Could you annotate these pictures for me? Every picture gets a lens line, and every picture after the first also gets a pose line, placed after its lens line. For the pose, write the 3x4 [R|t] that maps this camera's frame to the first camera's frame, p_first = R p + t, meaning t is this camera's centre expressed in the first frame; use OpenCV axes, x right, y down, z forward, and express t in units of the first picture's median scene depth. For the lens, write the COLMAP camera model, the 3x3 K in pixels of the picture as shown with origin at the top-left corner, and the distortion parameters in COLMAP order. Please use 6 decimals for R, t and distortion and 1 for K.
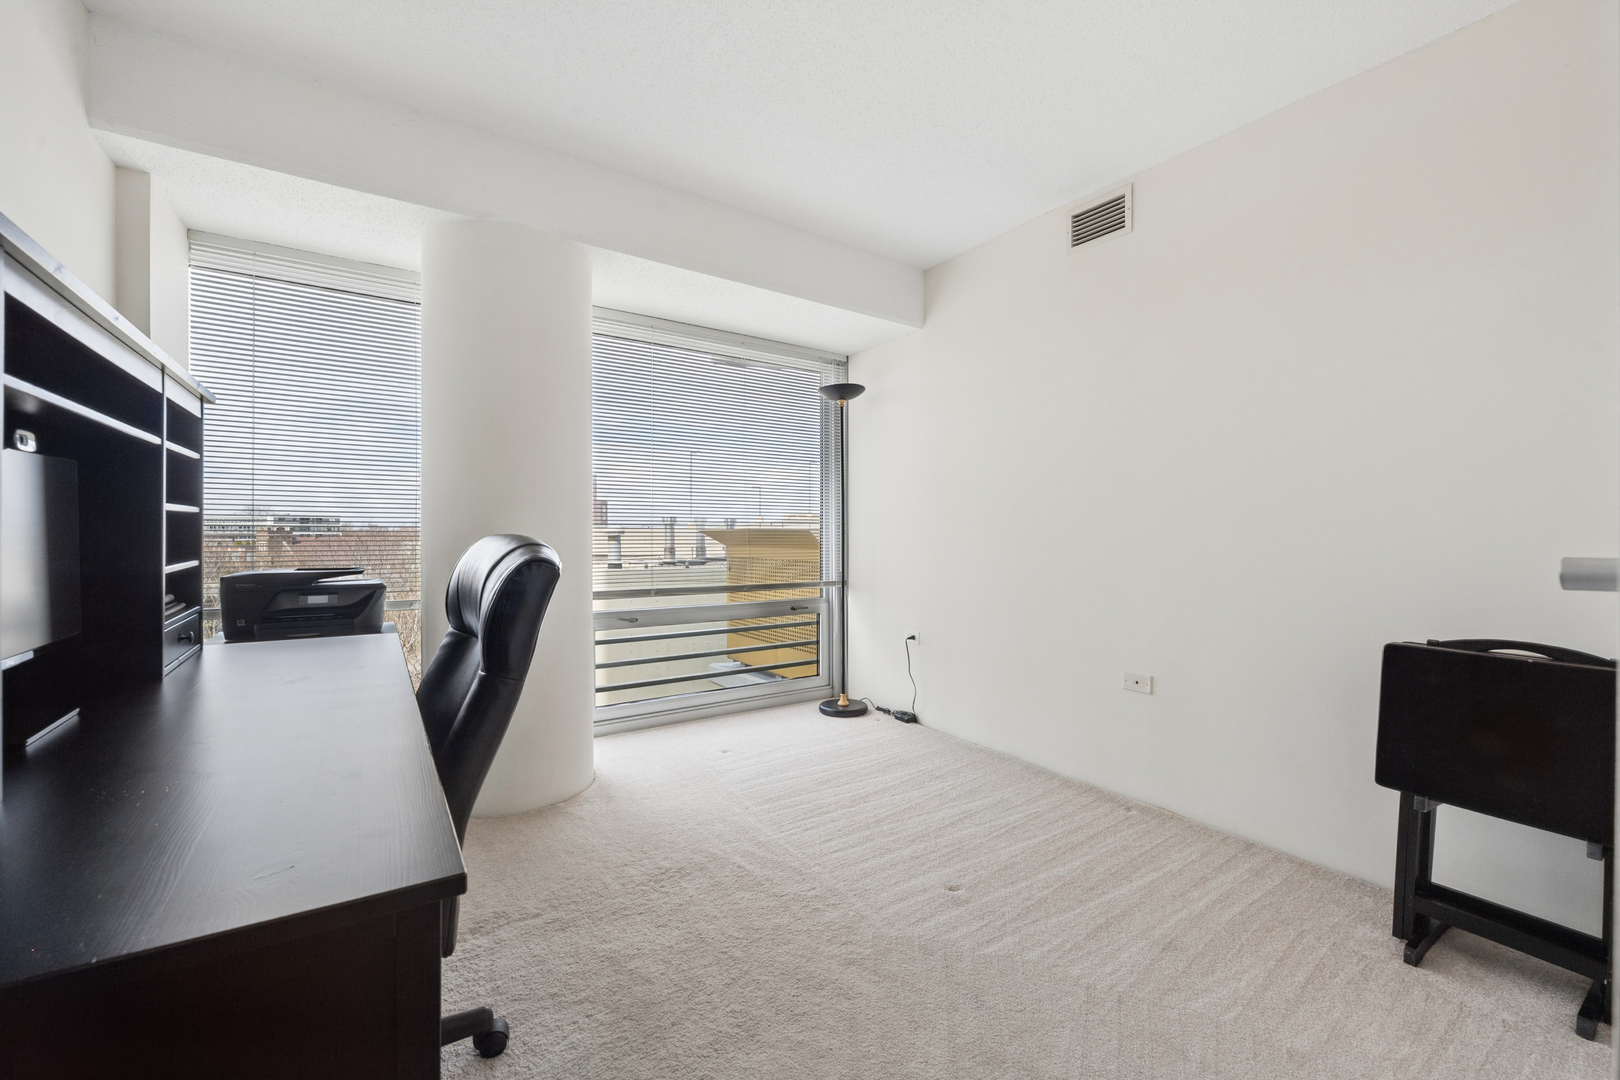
lens RADIAL K [[670.4, 0, 813.9], [0, 670.4, 529.6], [0, 0, 1]] dist [-0.002293, -0.000441]
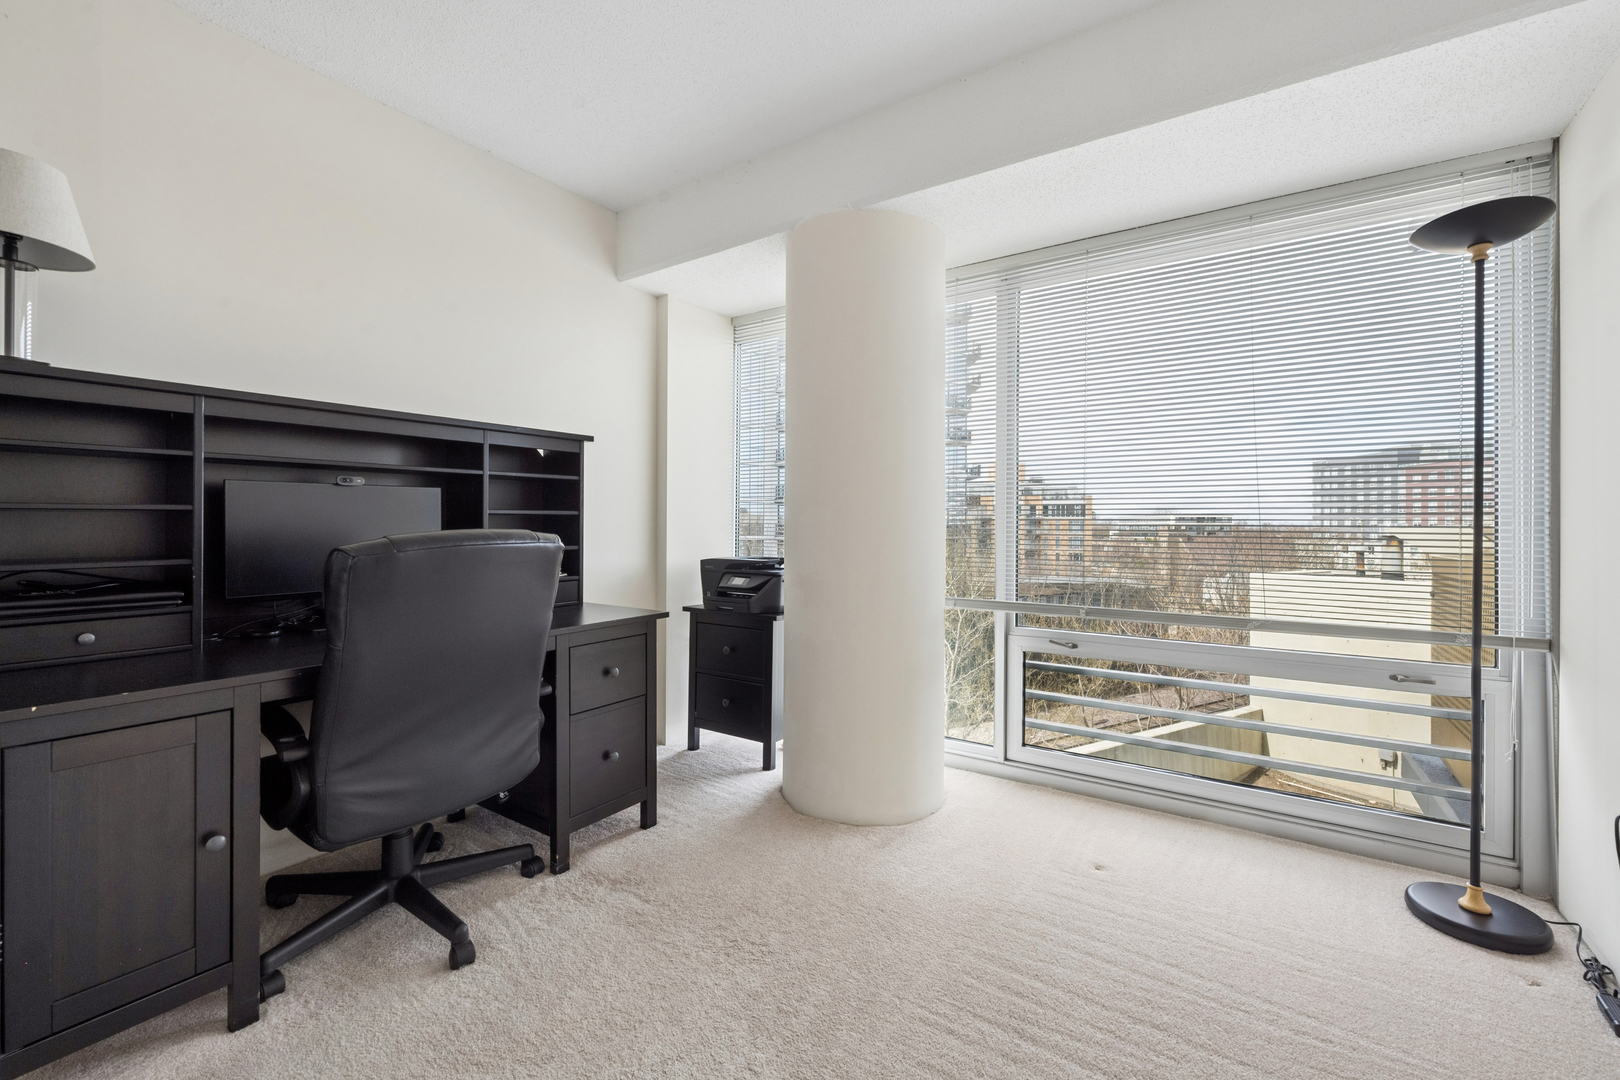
lens RADIAL K [[670.4, 0, 813.9], [0, 670.4, 529.6], [0, 0, 1]] dist [-0.002293, -0.000441]
pose [[0.365053, 0.002908, -0.930982, 0.303367], [-0.001302, 0.999996, 0.002613, 0.000401], [0.930986, 0.000258, 0.365055, 0.409294]]
